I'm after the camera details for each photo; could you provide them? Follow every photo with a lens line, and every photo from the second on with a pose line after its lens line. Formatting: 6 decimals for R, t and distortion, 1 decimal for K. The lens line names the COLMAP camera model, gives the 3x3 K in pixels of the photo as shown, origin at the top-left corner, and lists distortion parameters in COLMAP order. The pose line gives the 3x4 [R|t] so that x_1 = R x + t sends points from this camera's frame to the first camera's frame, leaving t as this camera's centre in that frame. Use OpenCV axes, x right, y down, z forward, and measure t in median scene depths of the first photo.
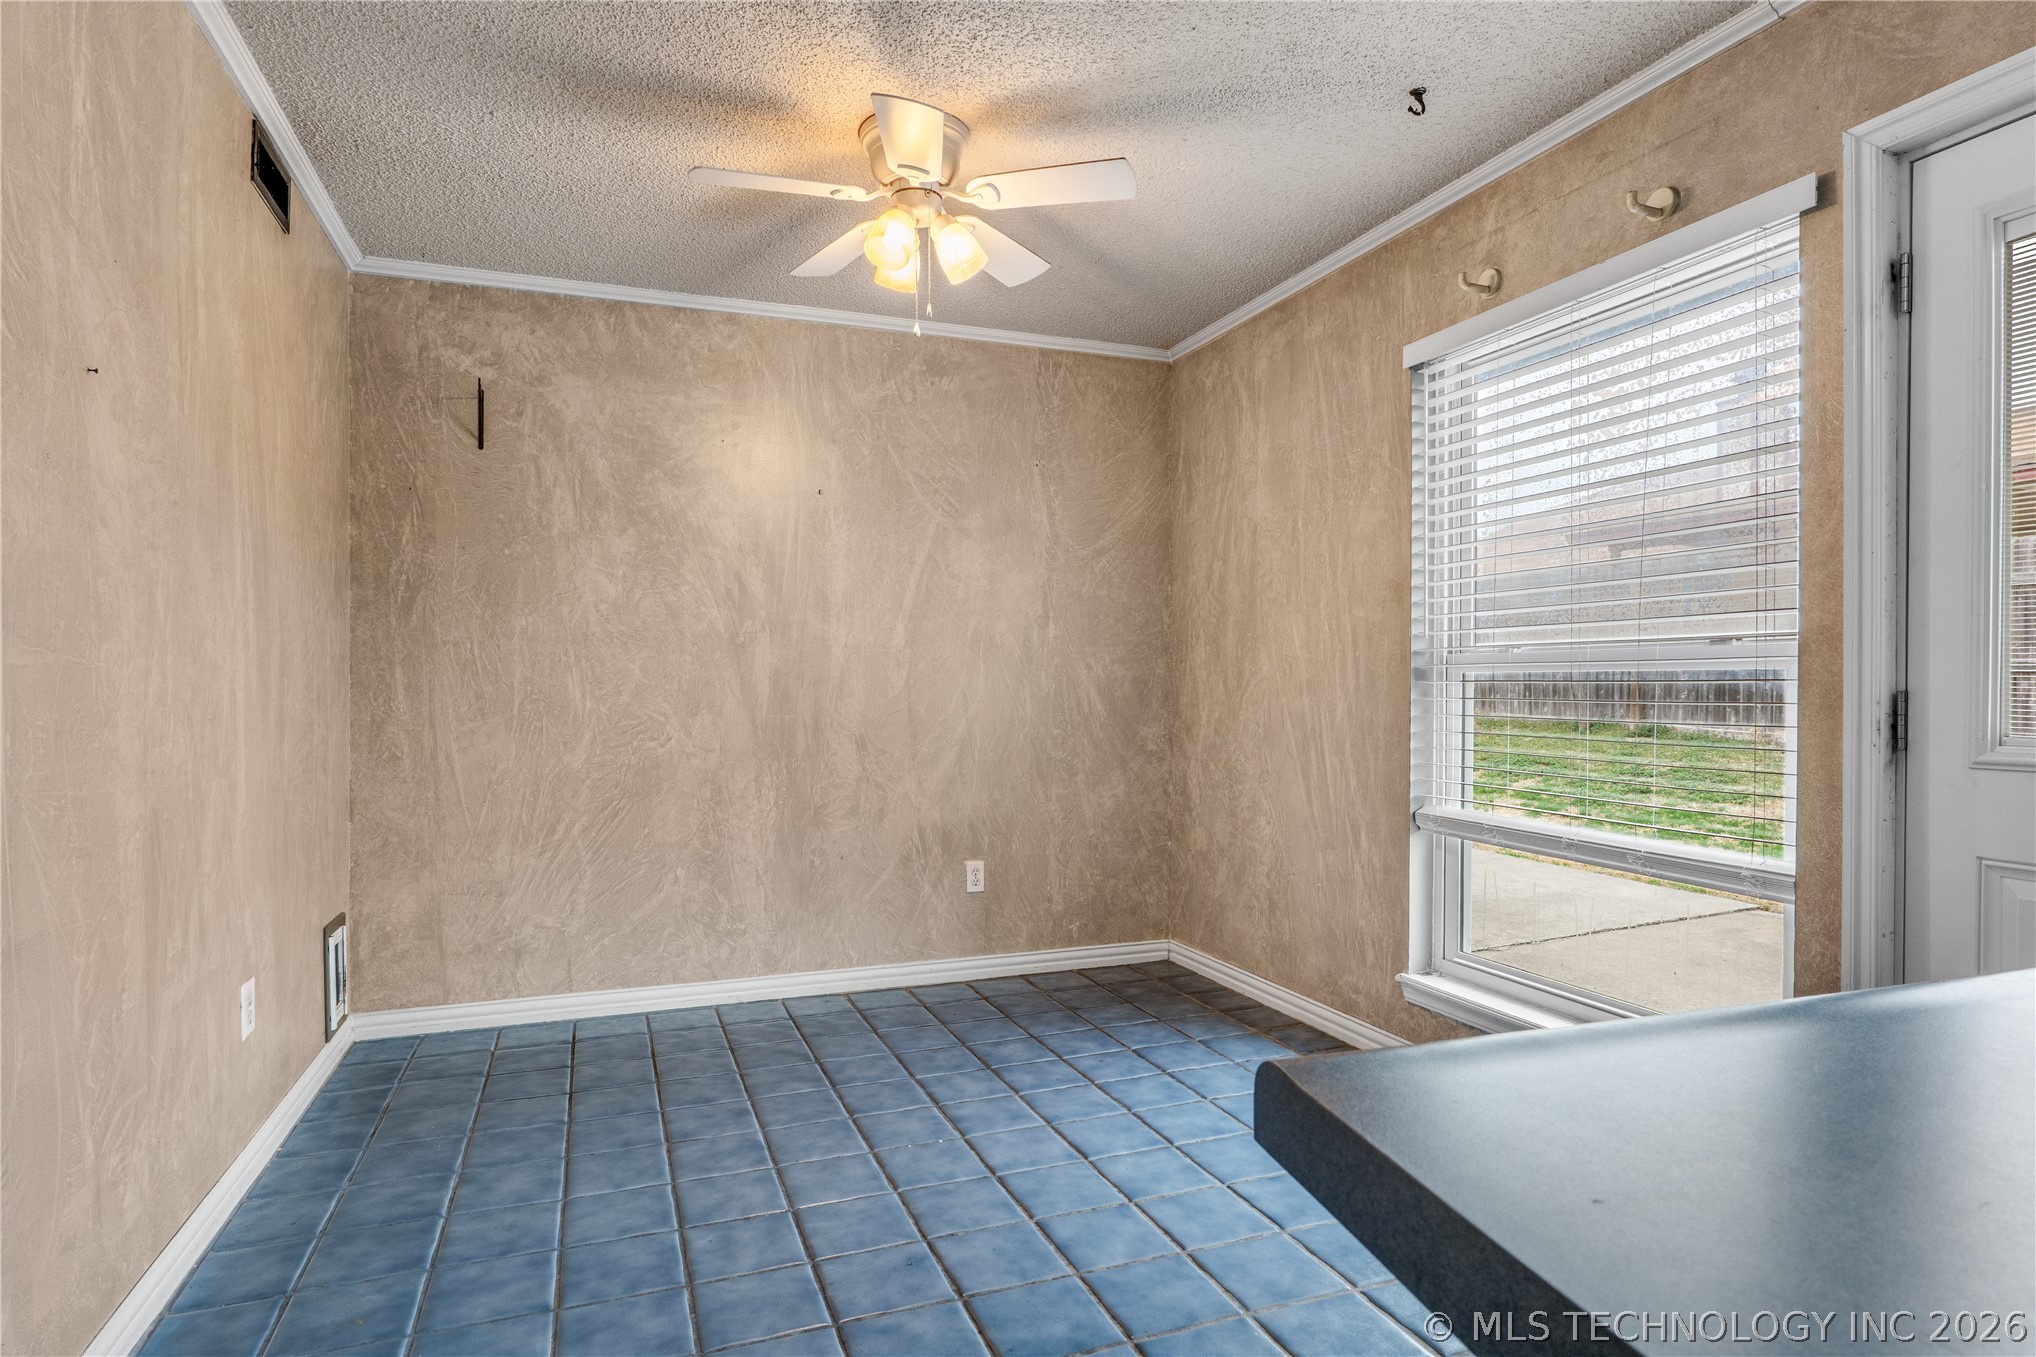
lens RADIAL K [[1086.0, 0, 1006.9], [0, 1086.0, 689.4], [0, 0, 1]] dist [-0.002595, -0.003015]
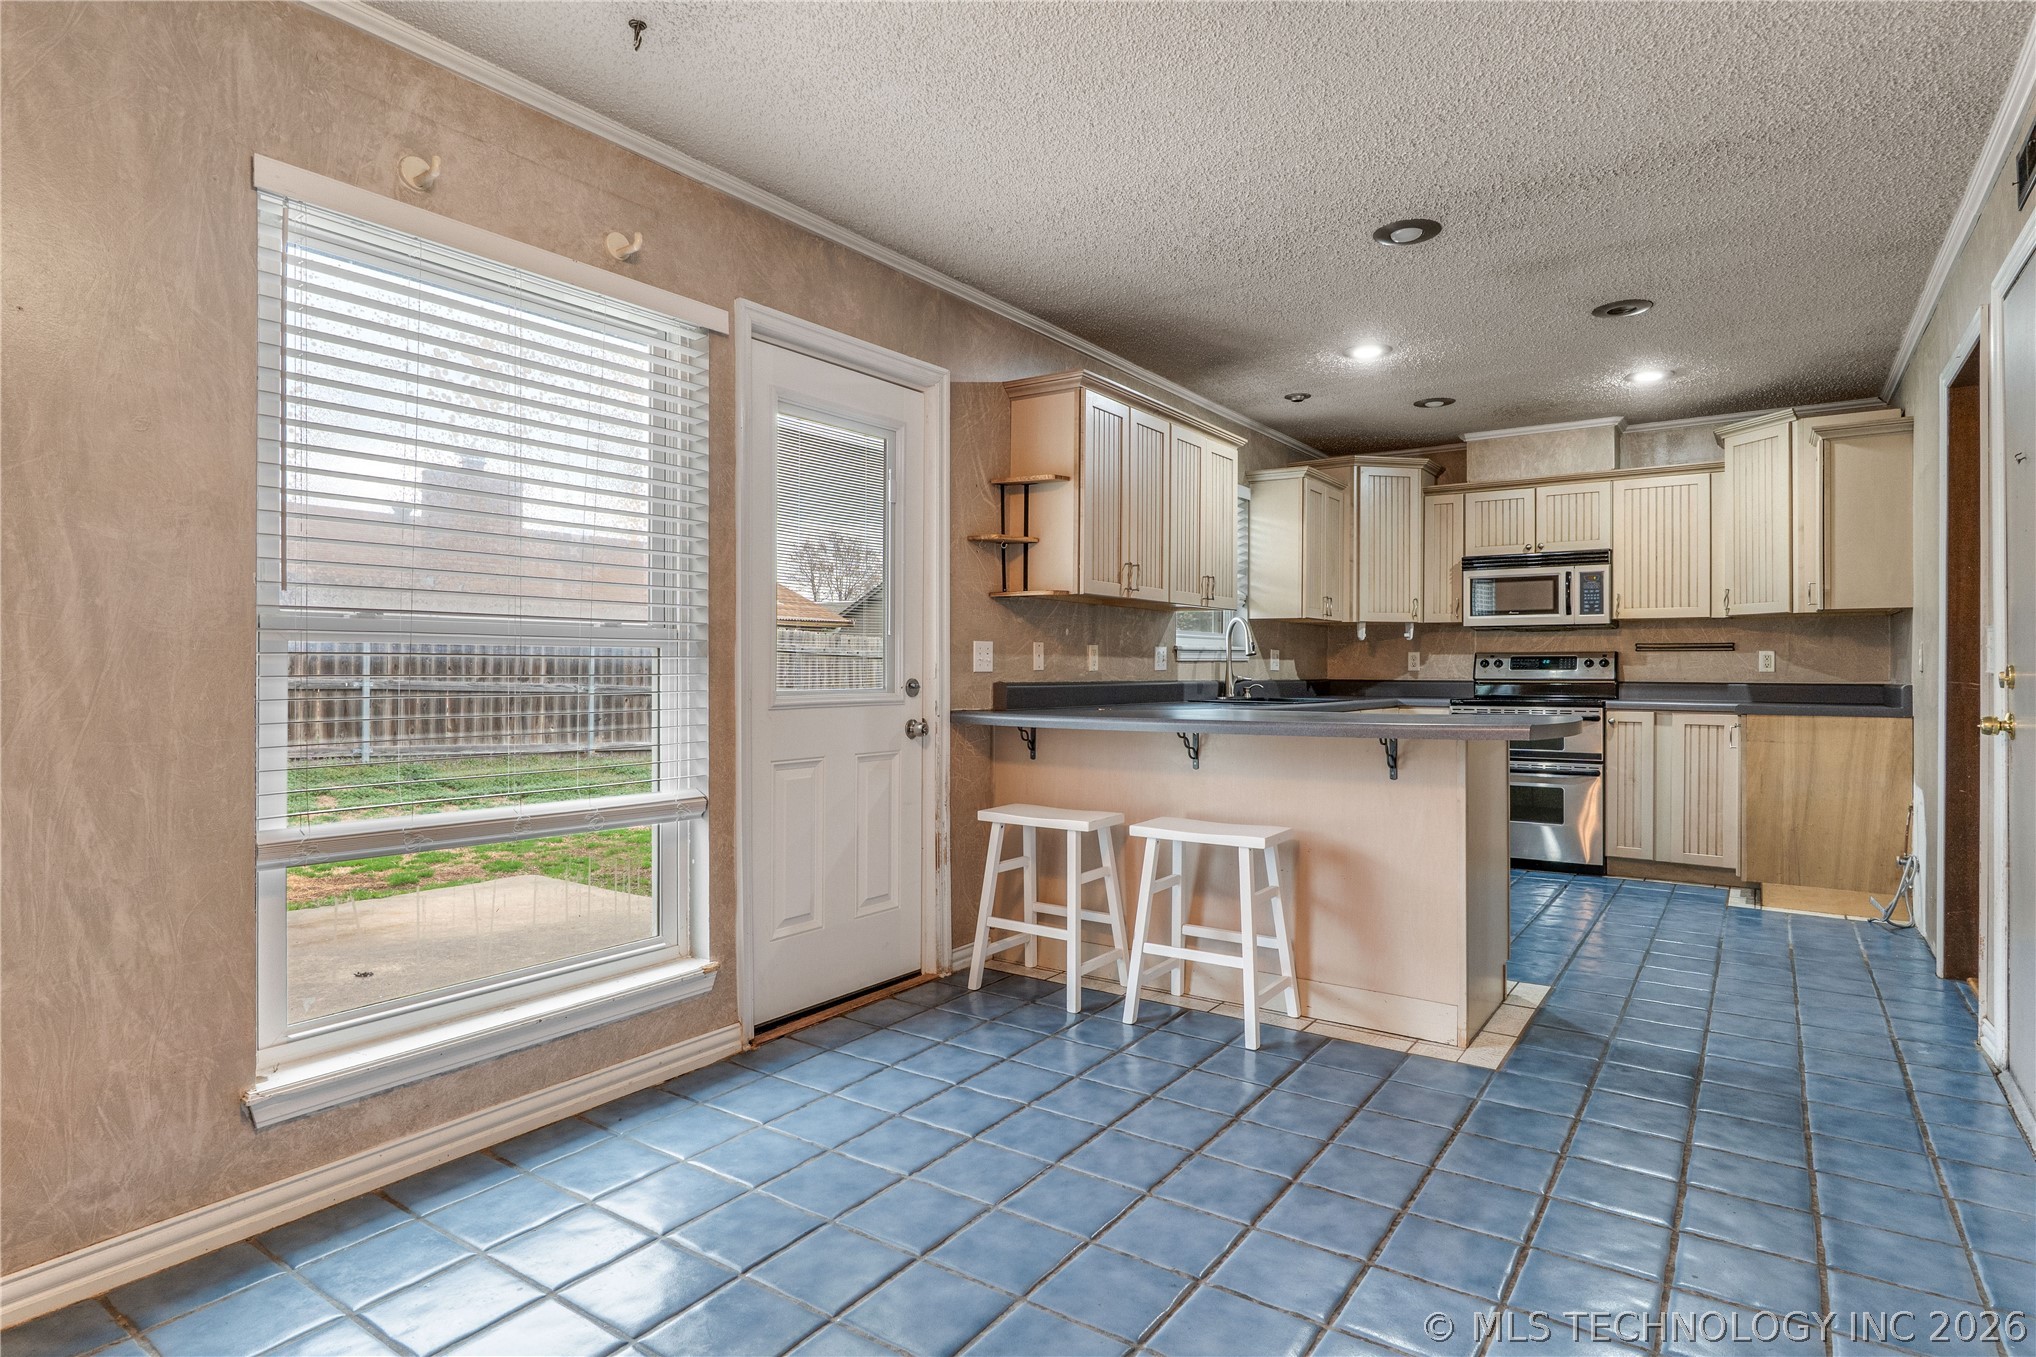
lens RADIAL K [[1086.0, 0, 1006.3], [0, 1086.0, 669.5], [0, 0, 1]] dist [-0.002595, -0.003015]
pose [[-0.564074, 0.007166, 0.825693, -0.522263], [0.009363, 0.999954, -0.002281, 0.011065], [-0.825671, 0.006444, -0.564115, 1.164889]]
